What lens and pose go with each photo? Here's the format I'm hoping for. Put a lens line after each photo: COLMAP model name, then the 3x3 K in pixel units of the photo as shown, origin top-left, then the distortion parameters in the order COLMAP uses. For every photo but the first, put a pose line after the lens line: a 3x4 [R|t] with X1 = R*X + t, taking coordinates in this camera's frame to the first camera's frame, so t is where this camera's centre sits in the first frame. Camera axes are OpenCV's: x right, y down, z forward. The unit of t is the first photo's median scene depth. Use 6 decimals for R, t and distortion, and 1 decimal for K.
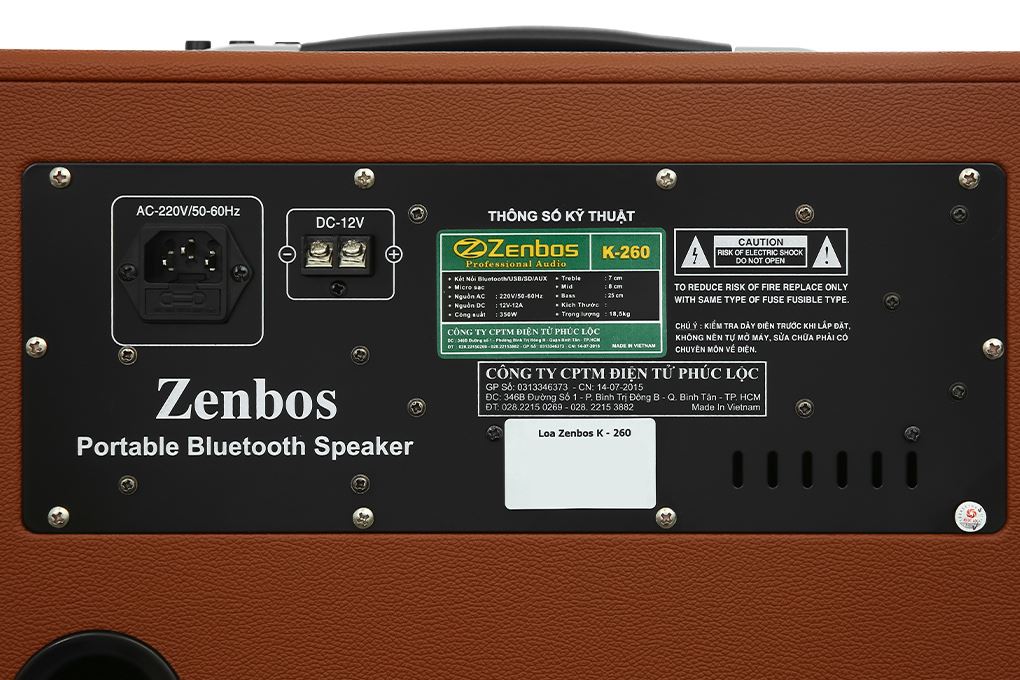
lens RADIAL K [[2055.8, 0, 515.0], [0, 2055.8, 335.8], [0, 0, 1]] dist [0.158392, 0.000000]
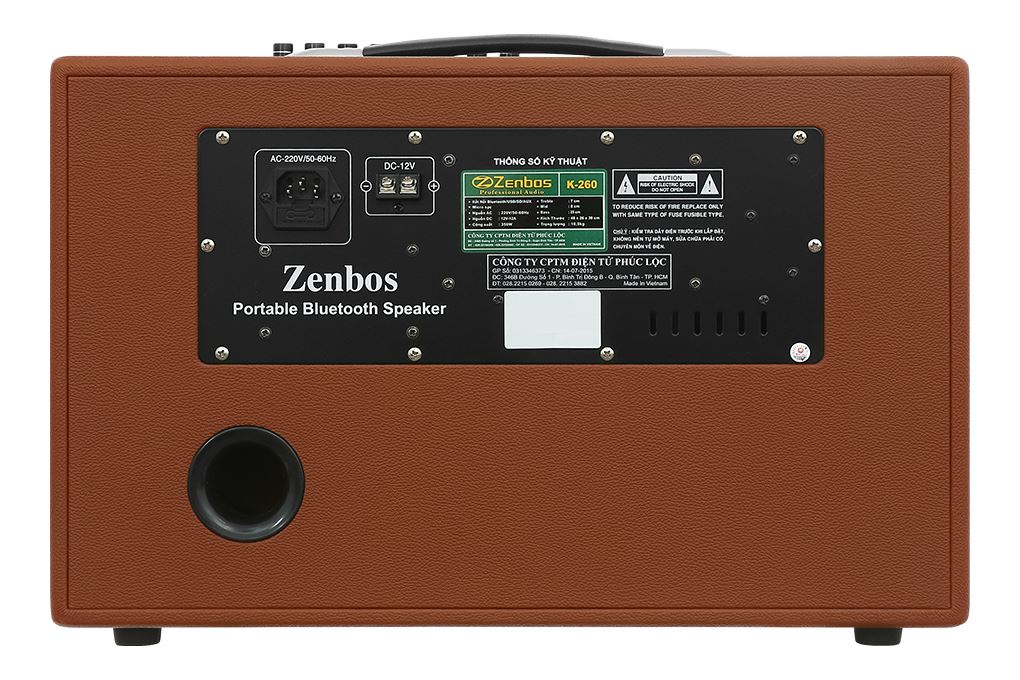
lens RADIAL K [[2055.8, 0, 505.5], [0, 2055.8, 345.7], [0, 0, 1]] dist [0.158392, 0.000000]
pose [[0.999960, -0.000640, -0.008953, 0.009759], [0.000637, 1.000000, -0.000411, 0.082727], [0.008953, 0.000405, 0.999960, -0.569113]]
